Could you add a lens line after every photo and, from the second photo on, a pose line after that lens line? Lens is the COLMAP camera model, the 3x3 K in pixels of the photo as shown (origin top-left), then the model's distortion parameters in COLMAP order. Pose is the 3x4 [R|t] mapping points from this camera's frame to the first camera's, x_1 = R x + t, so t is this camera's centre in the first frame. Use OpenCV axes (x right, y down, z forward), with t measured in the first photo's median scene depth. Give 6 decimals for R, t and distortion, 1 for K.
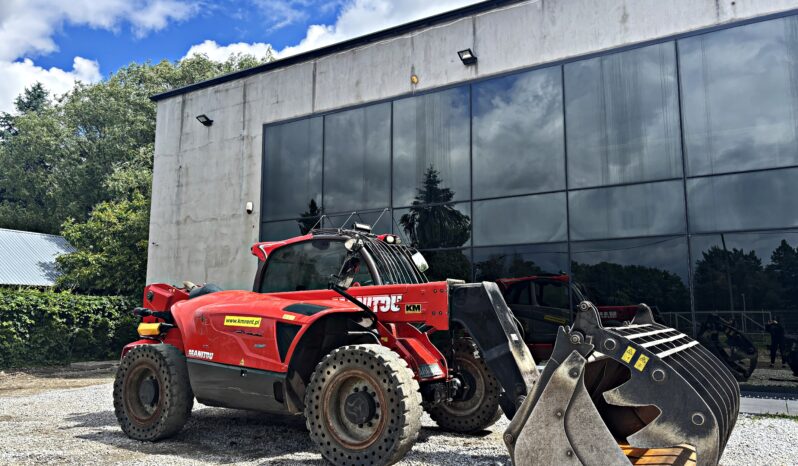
lens RADIAL K [[603.1, 0, 403.1], [0, 603.1, 229.8], [0, 0, 1]] dist [0.049403, -0.054812]
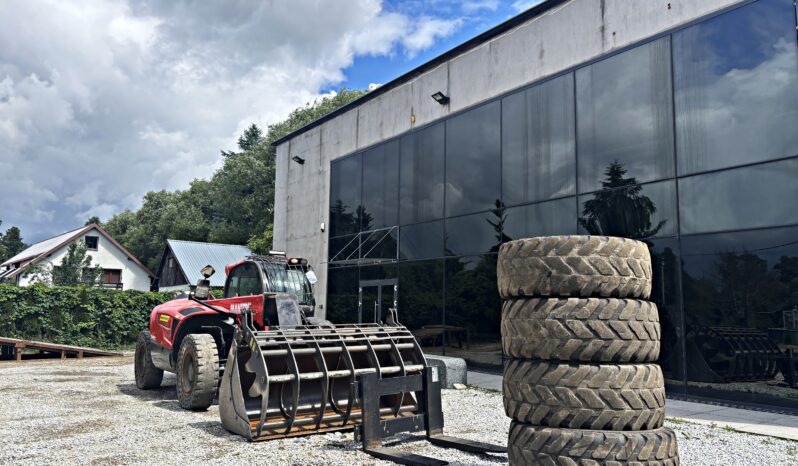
lens RADIAL K [[603.1, 0, 405.3], [0, 603.1, 233.4], [0, 0, 1]] dist [0.049403, -0.054812]
pose [[0.920465, -0.040316, -0.388739, 0.526642], [0.046803, 0.998878, 0.007229, -0.032518], [0.388012, -0.024849, 0.921319, -0.139743]]
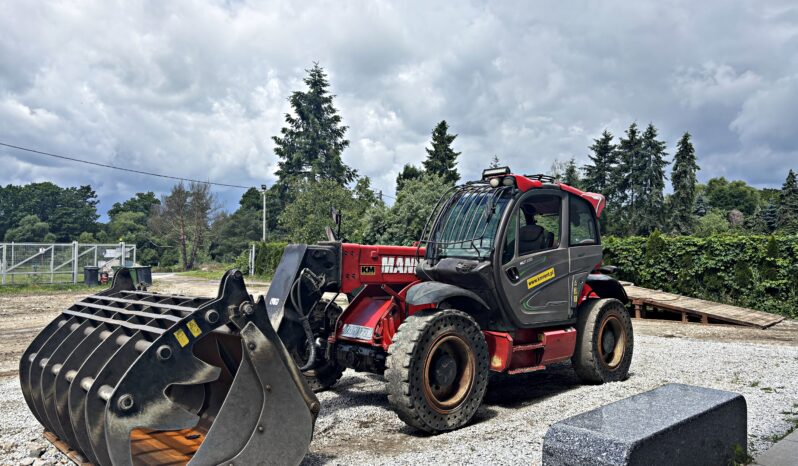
lens RADIAL K [[603.1, 0, 395.6], [0, 603.1, 234.3], [0, 0, 1]] dist [0.049403, -0.054812]
pose [[-0.271943, -0.034456, -0.961696, 0.532787], [0.132749, 0.988461, -0.072953, 0.084438], [0.953113, -0.147504, -0.264231, 0.732407]]
